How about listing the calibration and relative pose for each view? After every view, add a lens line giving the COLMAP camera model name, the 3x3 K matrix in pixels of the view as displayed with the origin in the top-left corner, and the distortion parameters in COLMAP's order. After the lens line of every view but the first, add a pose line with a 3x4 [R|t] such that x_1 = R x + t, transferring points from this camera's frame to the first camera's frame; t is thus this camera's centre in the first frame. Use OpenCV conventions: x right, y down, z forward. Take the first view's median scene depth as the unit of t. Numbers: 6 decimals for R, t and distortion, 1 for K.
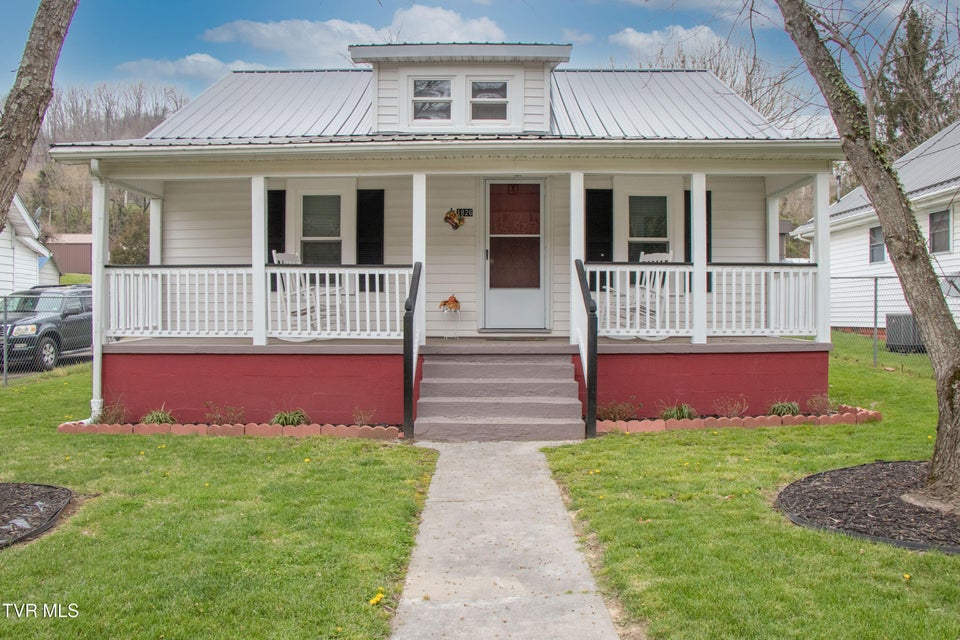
lens RADIAL K [[803.6, 0, 480.0], [0, 803.6, 320.0], [0, 0, 1]] dist [-0.115706, 0.007133]
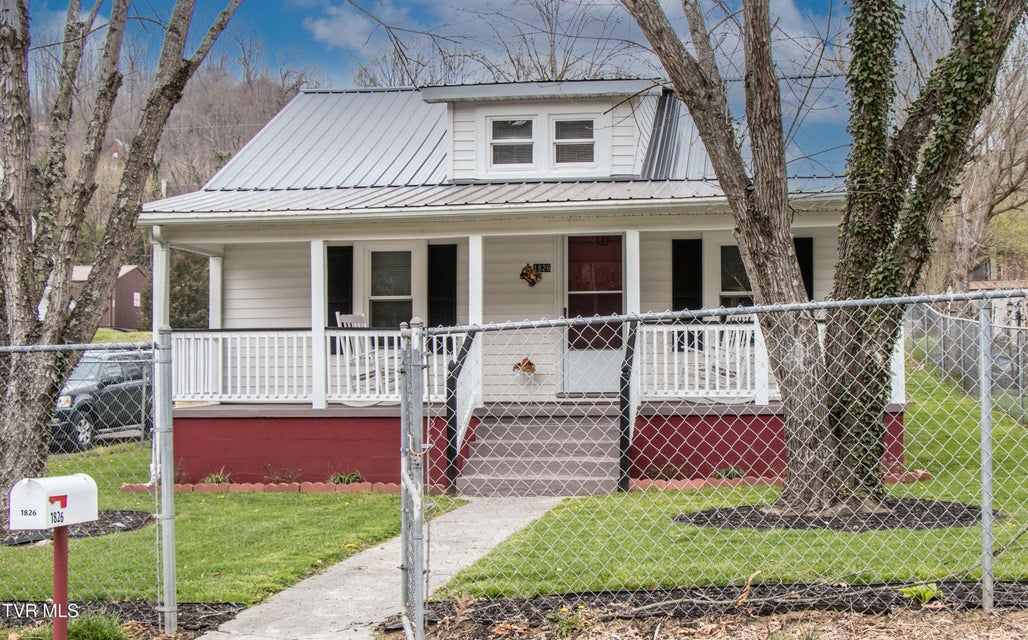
lens RADIAL K [[1404.8, 0, 569.4], [0, 1404.8, 319.8], [0, 0, 1]] dist [-0.005513, -0.025882]
pose [[0.990498, -0.011937, -0.137010, 0.235294], [0.003746, 0.998198, -0.059887, 0.022903], [0.137478, 0.058805, 0.988758, -0.597749]]
